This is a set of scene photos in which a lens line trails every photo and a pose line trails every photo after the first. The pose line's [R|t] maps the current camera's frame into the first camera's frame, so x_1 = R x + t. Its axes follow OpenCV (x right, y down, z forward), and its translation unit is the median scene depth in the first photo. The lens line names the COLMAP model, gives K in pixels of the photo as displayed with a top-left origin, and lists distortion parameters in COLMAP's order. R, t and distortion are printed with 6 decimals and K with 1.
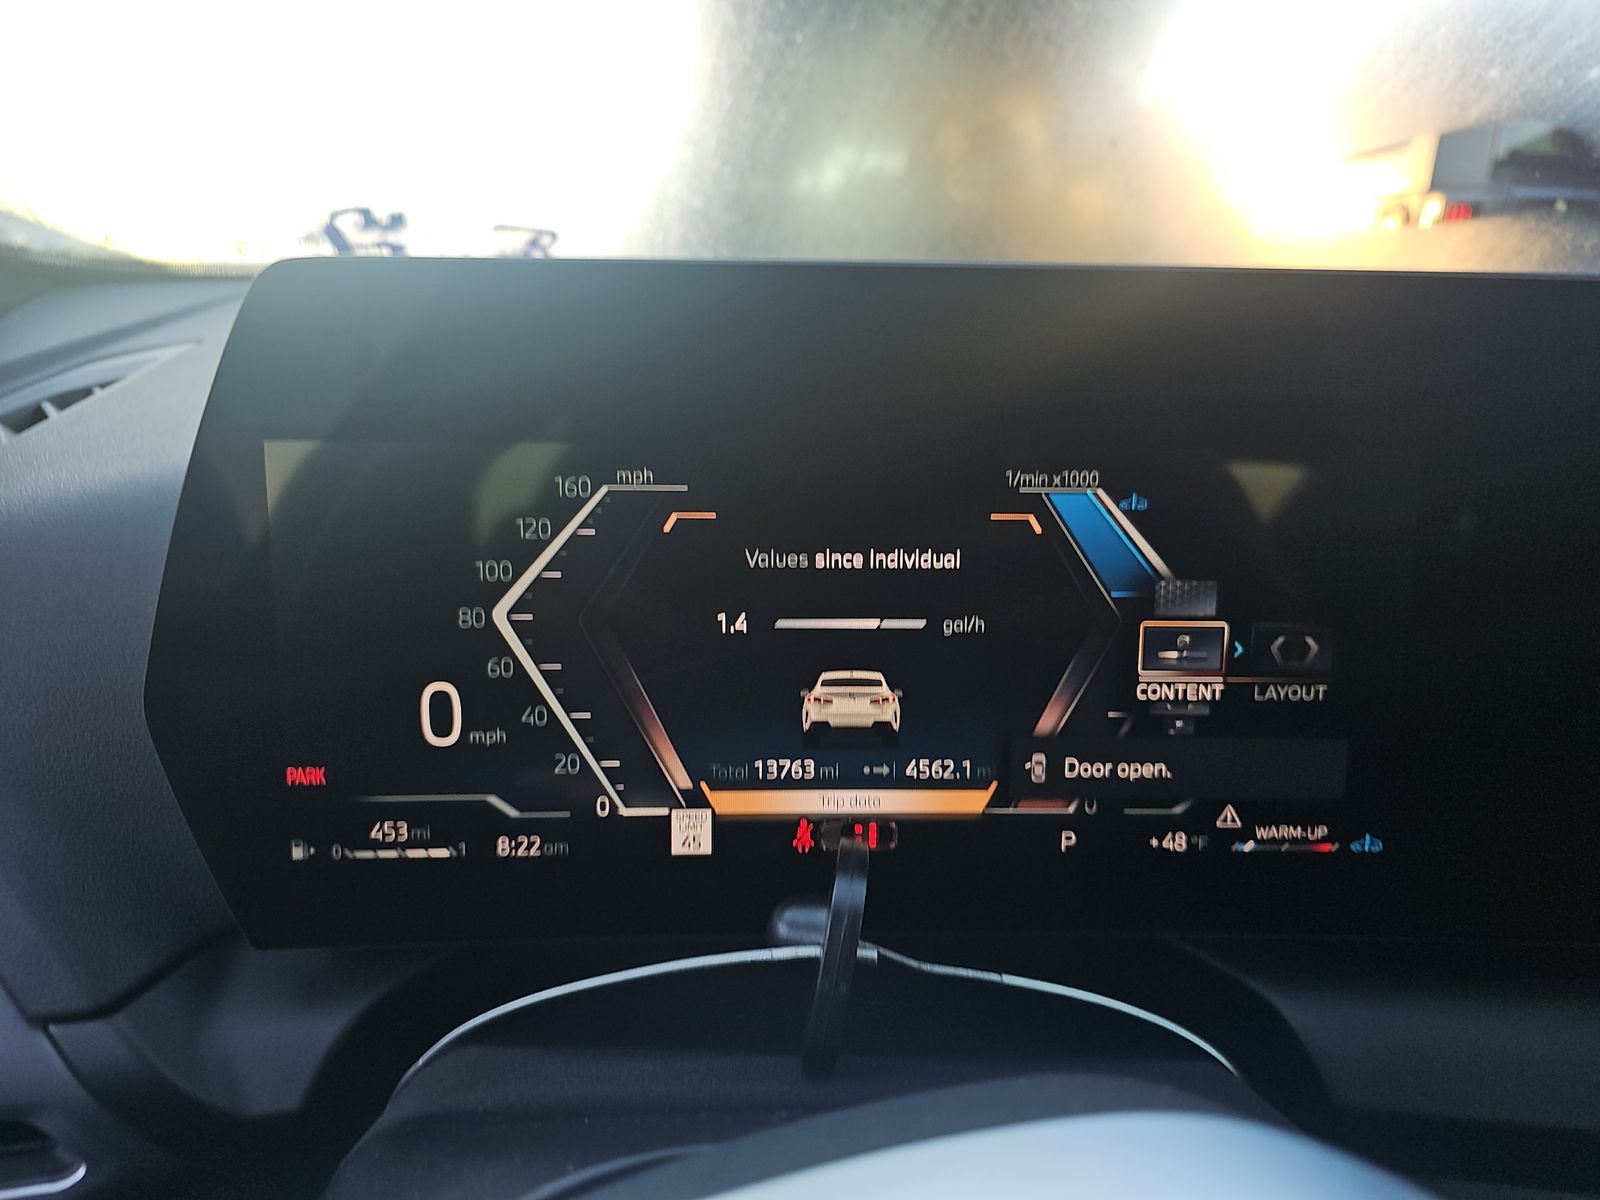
lens RADIAL K [[1036.3, 0, 797.5], [0, 1036.3, 596.9], [0, 0, 1]] dist [0.007967, 0.012032]
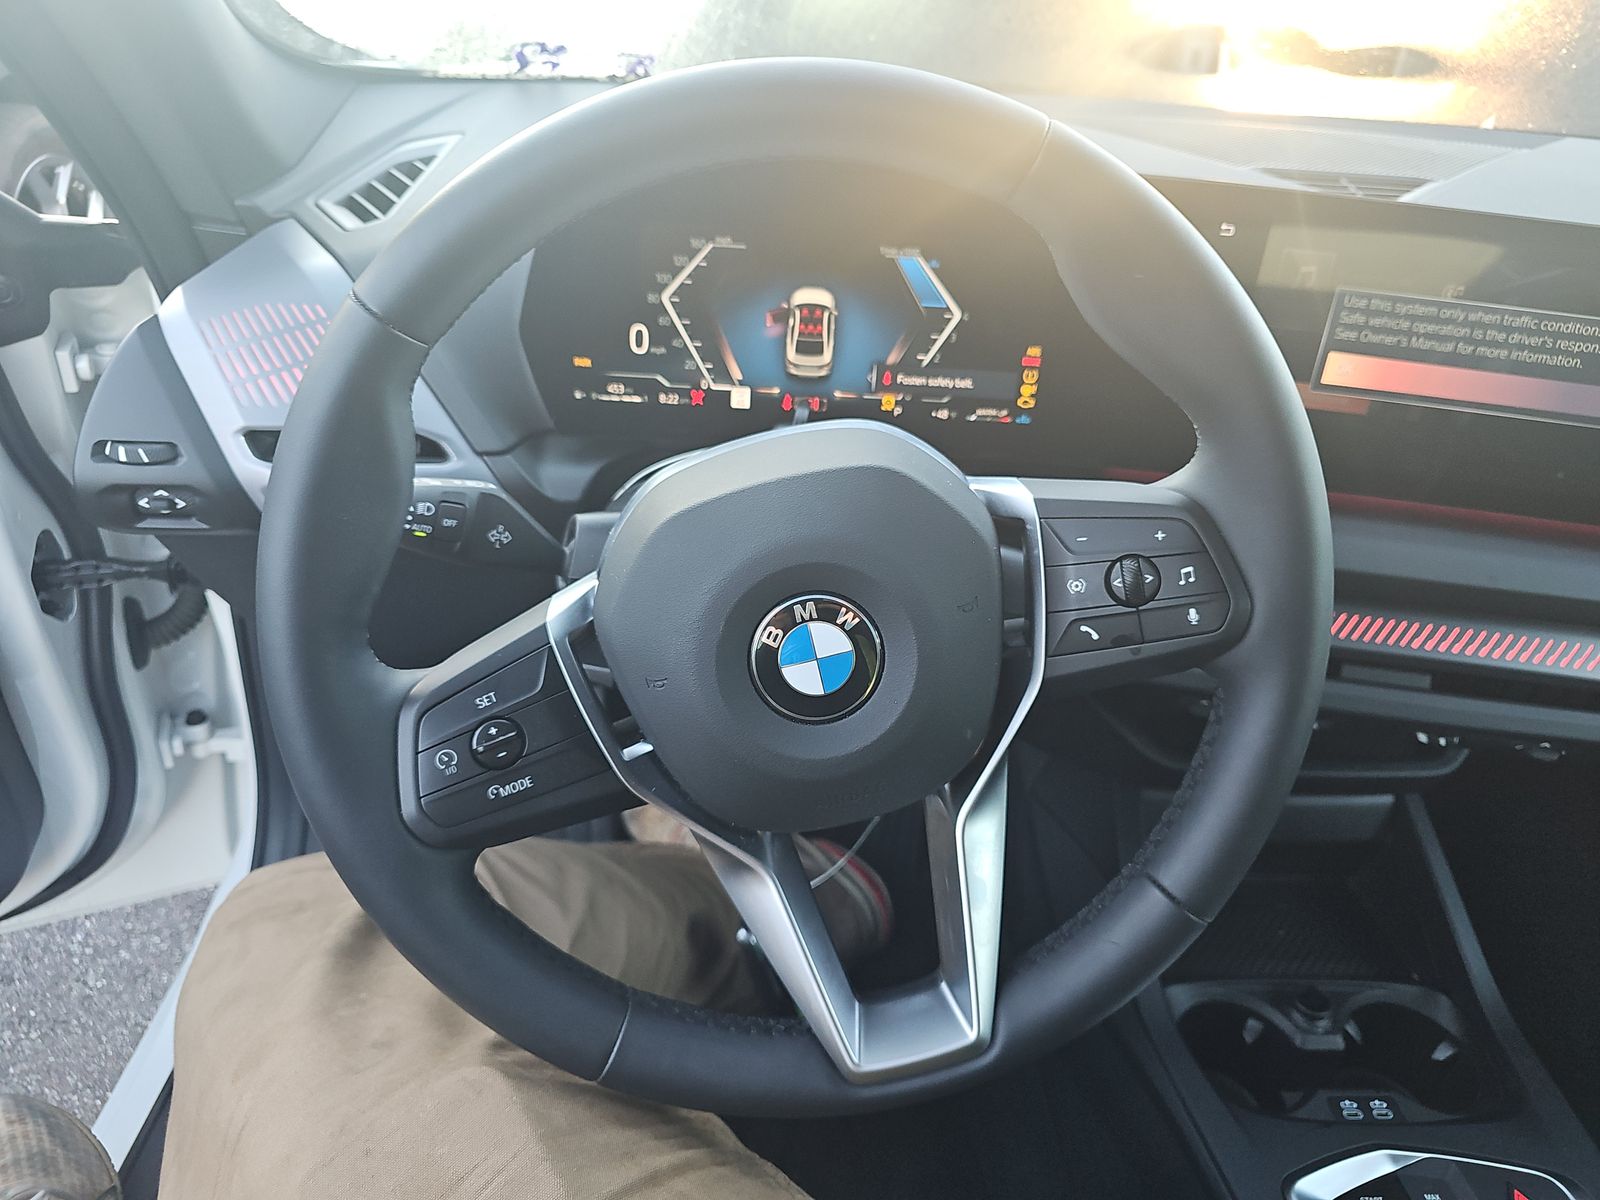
lens RADIAL K [[1036.3, 0, 809.3], [0, 1036.3, 596.3], [0, 0, 1]] dist [0.007967, 0.012032]
pose [[0.998354, 0.054310, 0.018455, 0.036510], [-0.057196, 0.966892, 0.248696, 0.067944], [-0.004337, -0.249342, 0.968406, -1.447069]]
